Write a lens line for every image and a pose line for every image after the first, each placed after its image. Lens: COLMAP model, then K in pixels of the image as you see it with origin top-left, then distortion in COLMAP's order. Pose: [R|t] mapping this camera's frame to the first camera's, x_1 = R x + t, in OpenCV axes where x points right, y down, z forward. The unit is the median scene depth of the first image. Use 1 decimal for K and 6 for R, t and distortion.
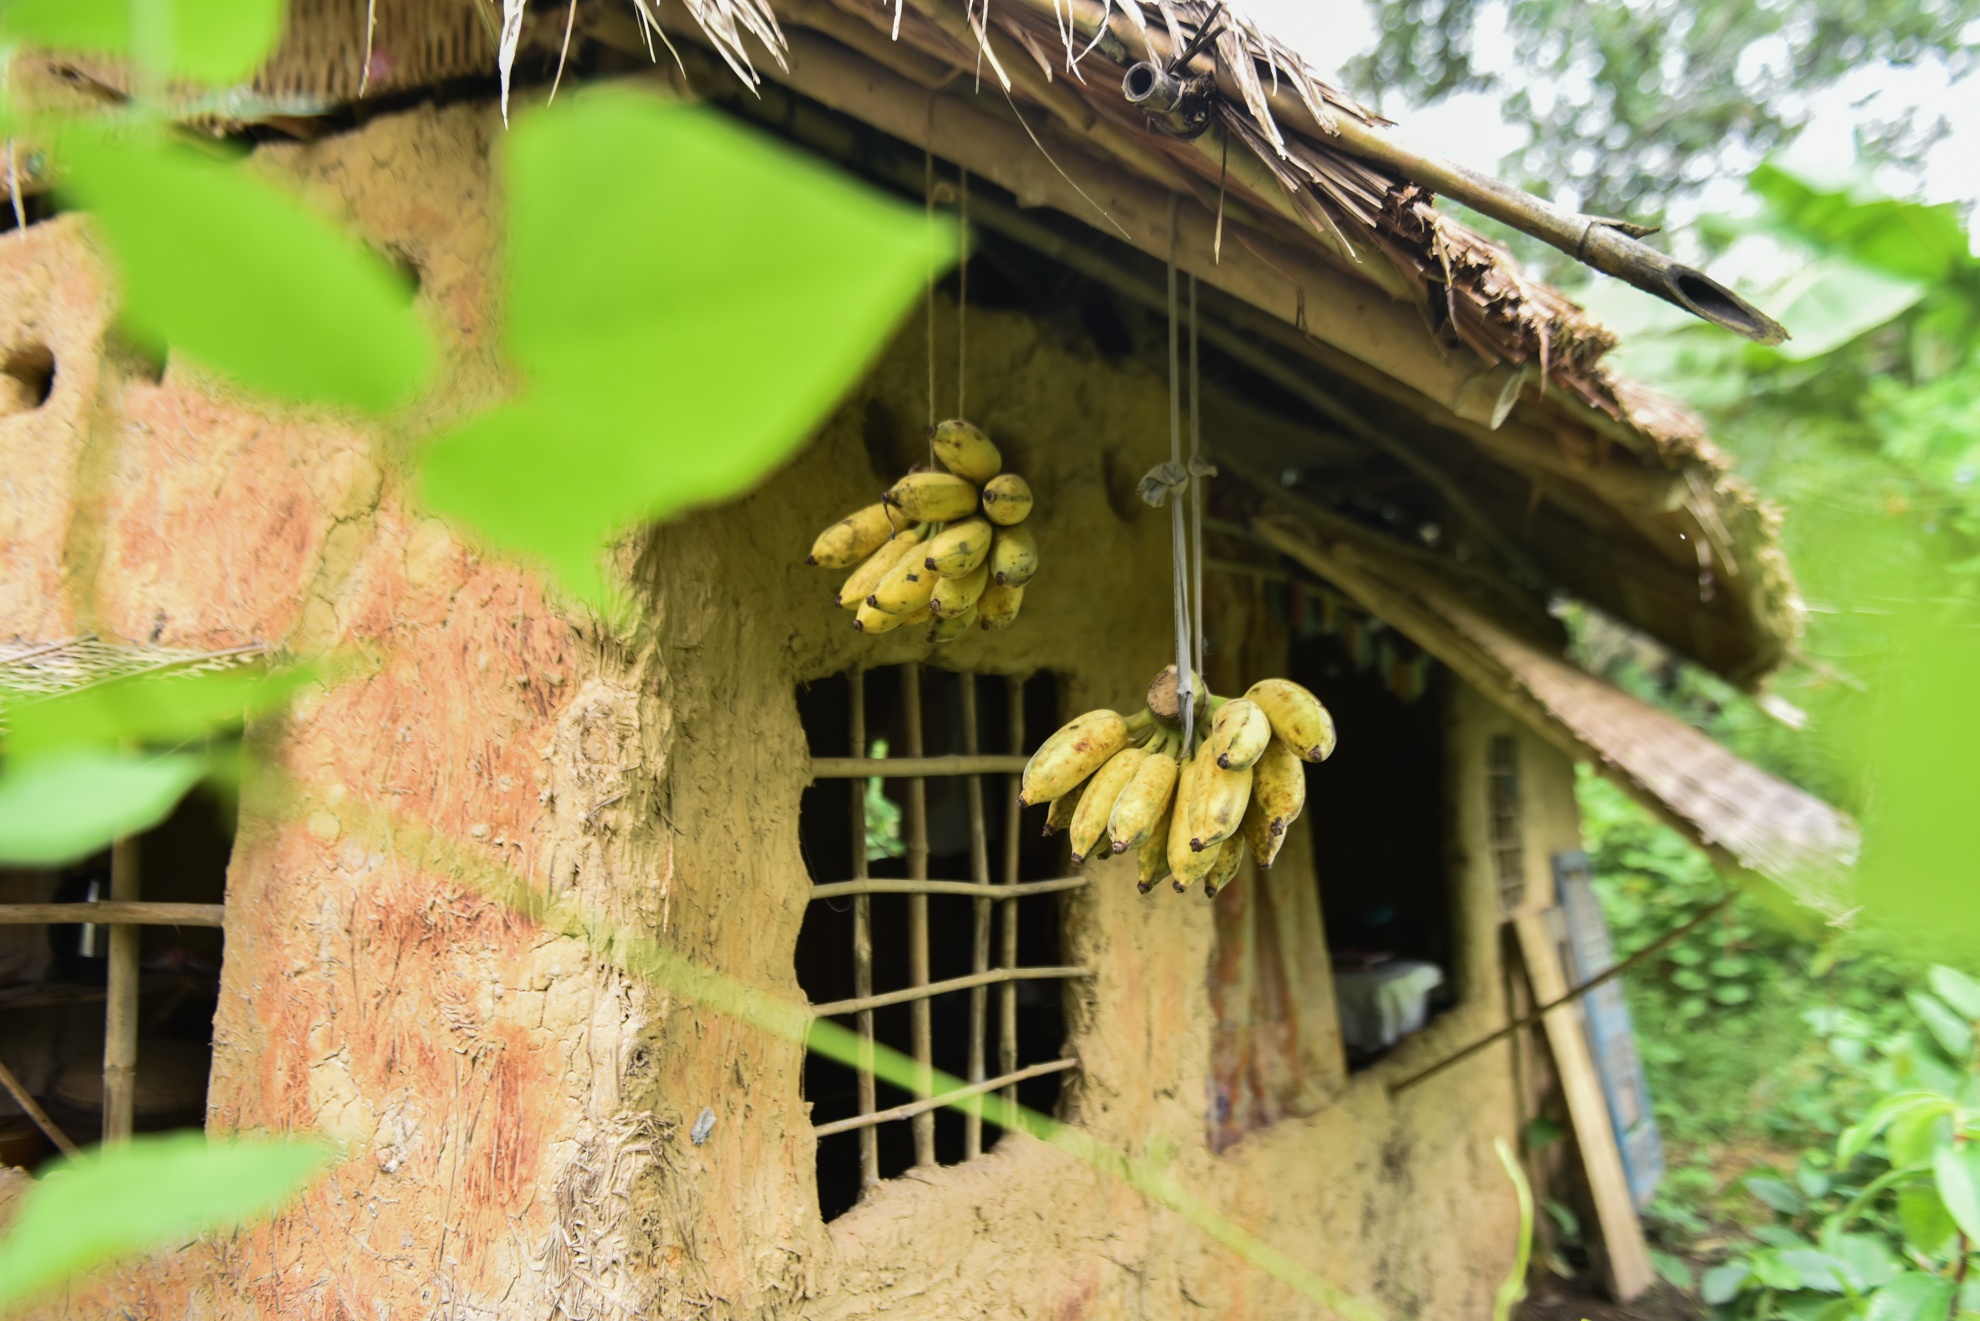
lens RADIAL K [[1330.5, 0, 1023.1], [0, 1330.5, 660.9], [0, 0, 1]] dist [-0.004073, -0.002082]
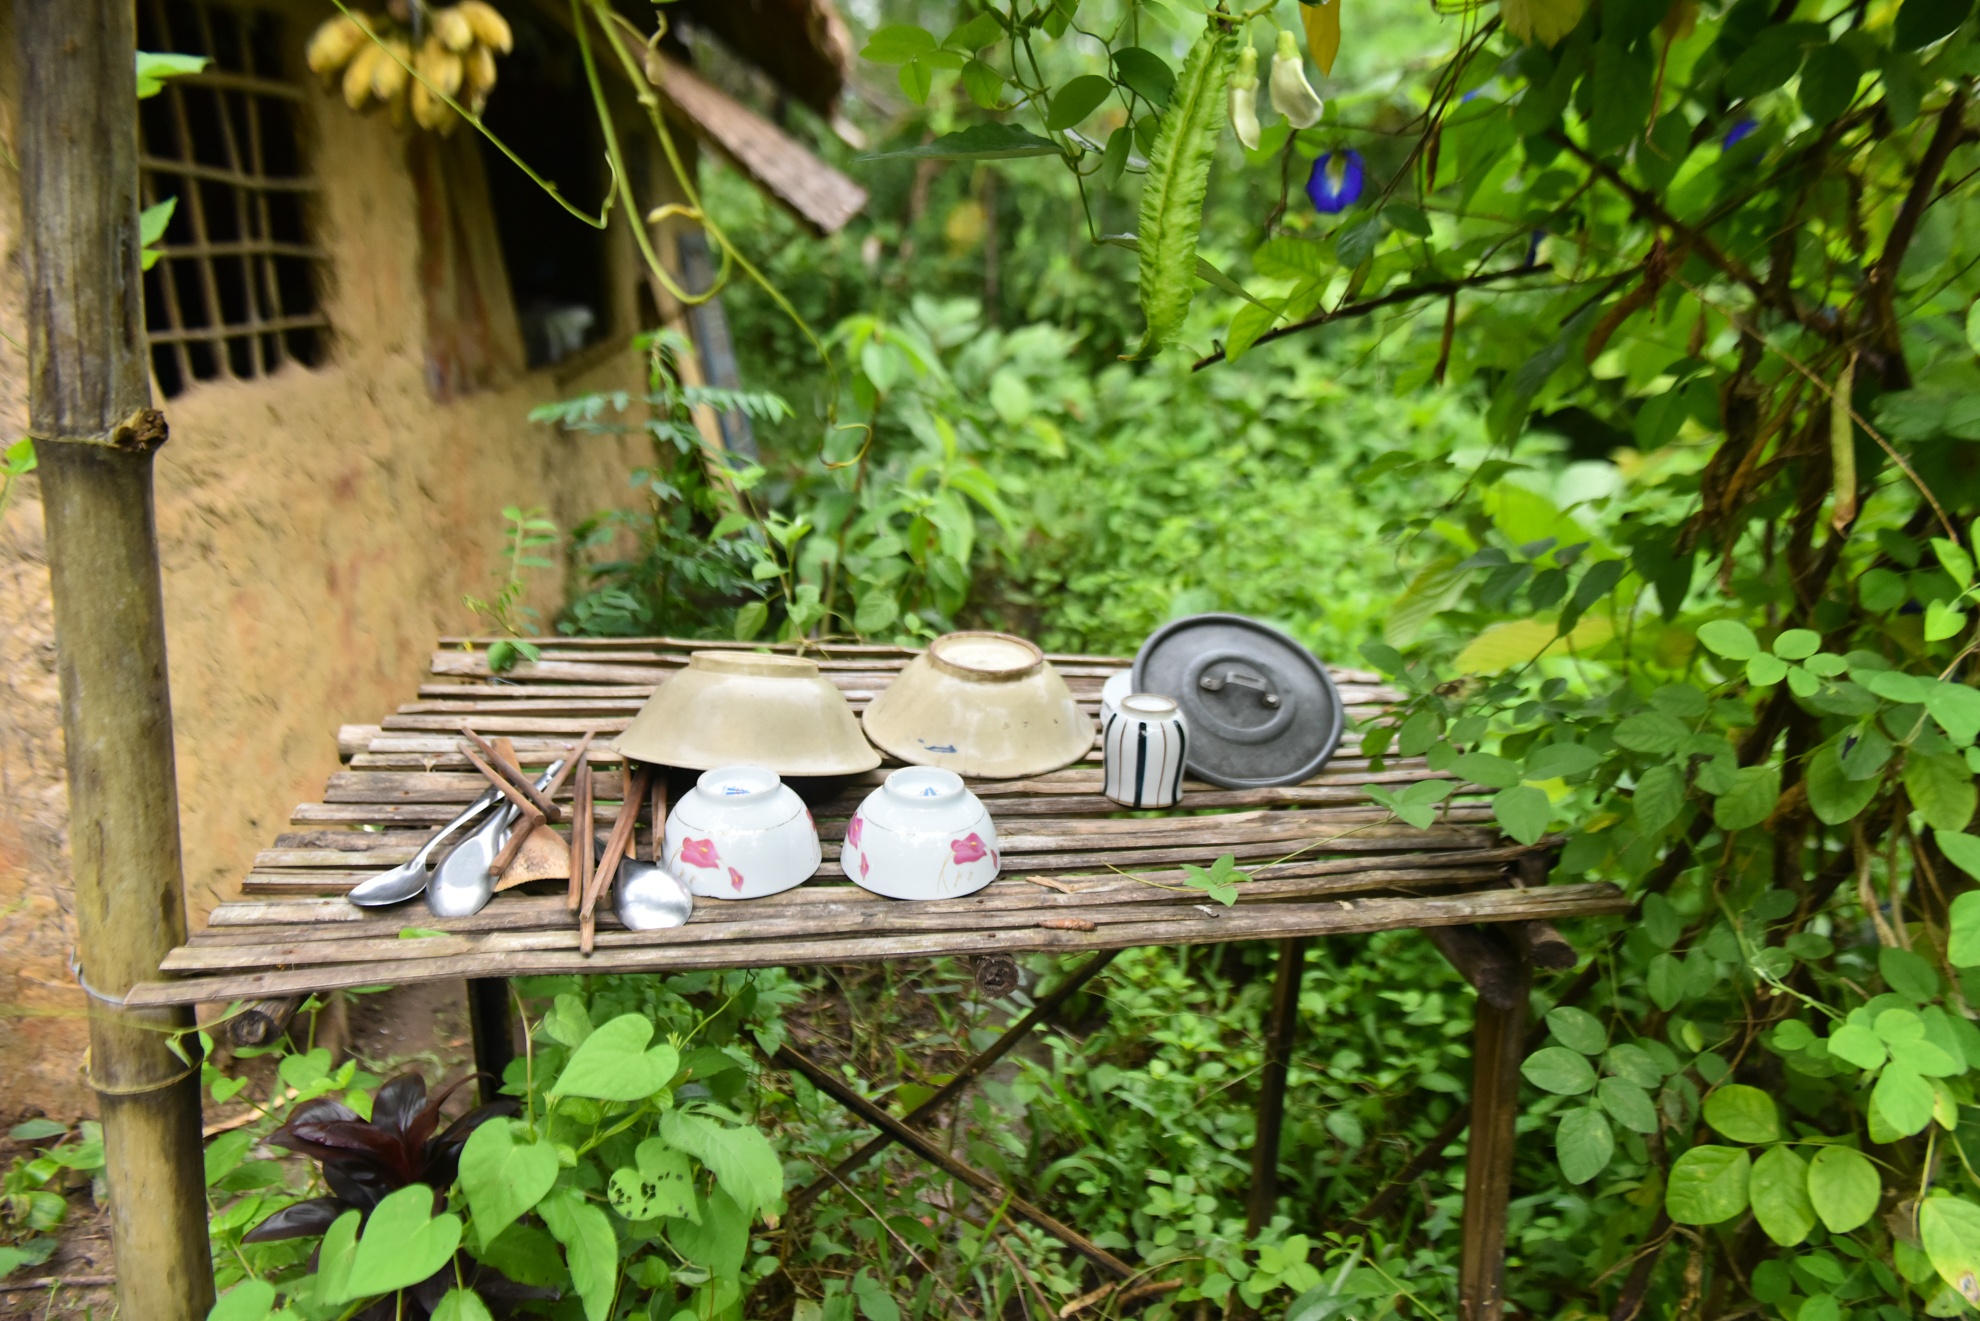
lens RADIAL K [[1330.5, 0, 1023.1], [0, 1330.5, 660.9], [0, 0, 1]] dist [-0.004073, -0.002082]
pose [[0.826604, -0.144723, 0.543857, -0.157076], [-0.072437, 0.930972, 0.357832, 0.081712], [-0.558103, -0.335180, 0.759062, -0.551881]]
